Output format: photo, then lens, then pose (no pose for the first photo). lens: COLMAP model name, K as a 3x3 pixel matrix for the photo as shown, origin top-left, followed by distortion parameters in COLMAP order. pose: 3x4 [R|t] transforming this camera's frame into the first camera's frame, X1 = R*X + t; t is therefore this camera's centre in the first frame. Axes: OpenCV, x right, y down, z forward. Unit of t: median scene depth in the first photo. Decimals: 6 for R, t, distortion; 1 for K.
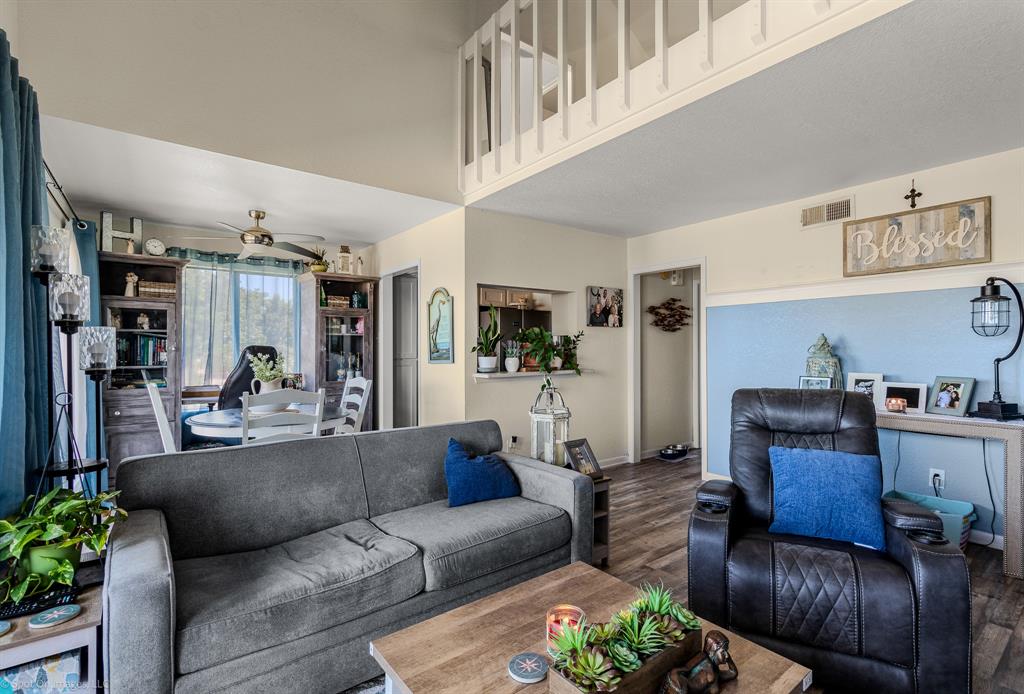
lens RADIAL K [[487.3, 0, 519.4], [0, 487.3, 349.1], [0, 0, 1]] dist [0.017945, 0.000394]
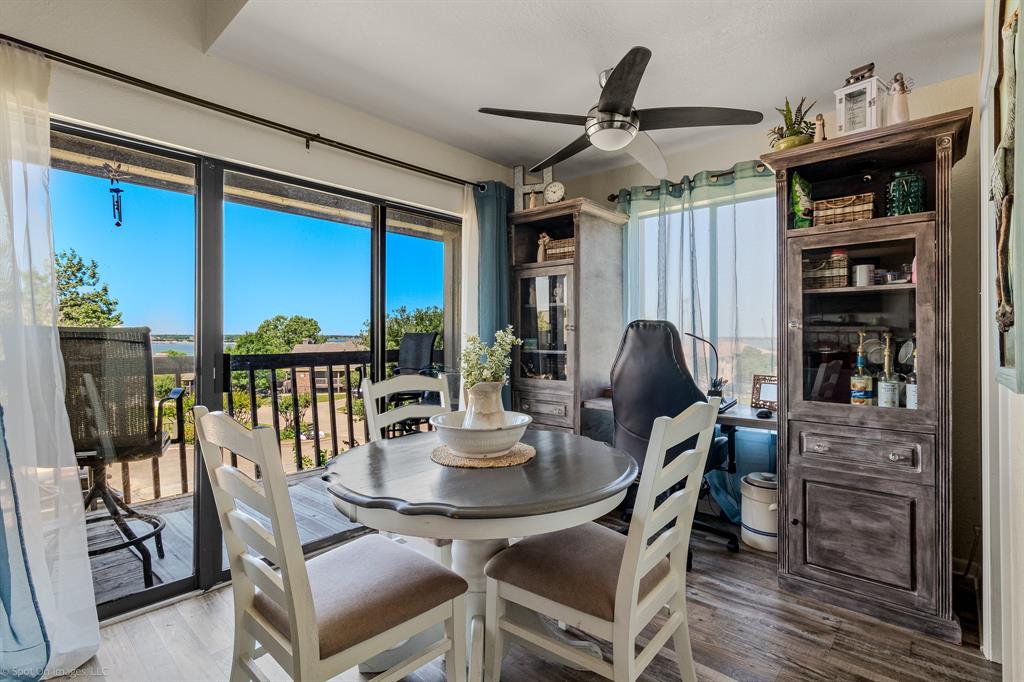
lens RADIAL K [[487.3, 0, 515.3], [0, 487.3, 336.2], [0, 0, 1]] dist [0.017945, 0.000394]
pose [[0.187074, 0.001187, -0.982345, -0.017399], [-0.001543, 0.999998, 0.000915, 0.011511], [0.982345, 0.001345, 0.187075, 0.802772]]
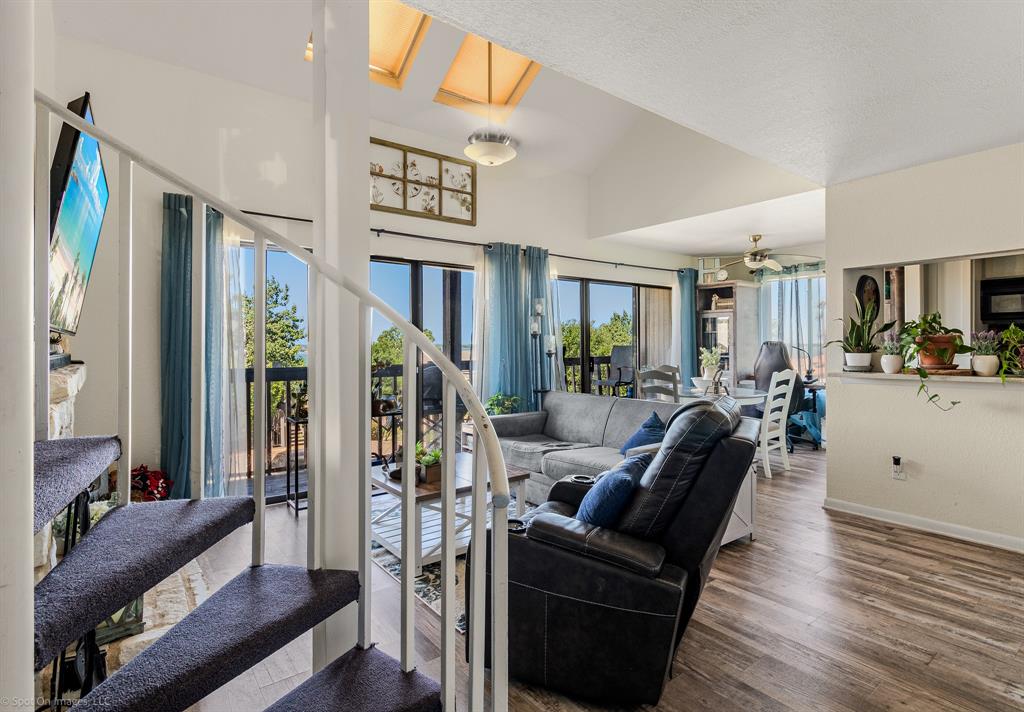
lens RADIAL K [[508.3, 0, 533.0], [0, 508.3, 345.6], [0, 0, 1]] dist [-0.027651, 0.000297]
pose [[0.004236, 0.001326, -0.999990, 0.778104], [0.003018, 0.999995, 0.001339, -0.000076], [0.999986, -0.003024, 0.004232, 0.426310]]
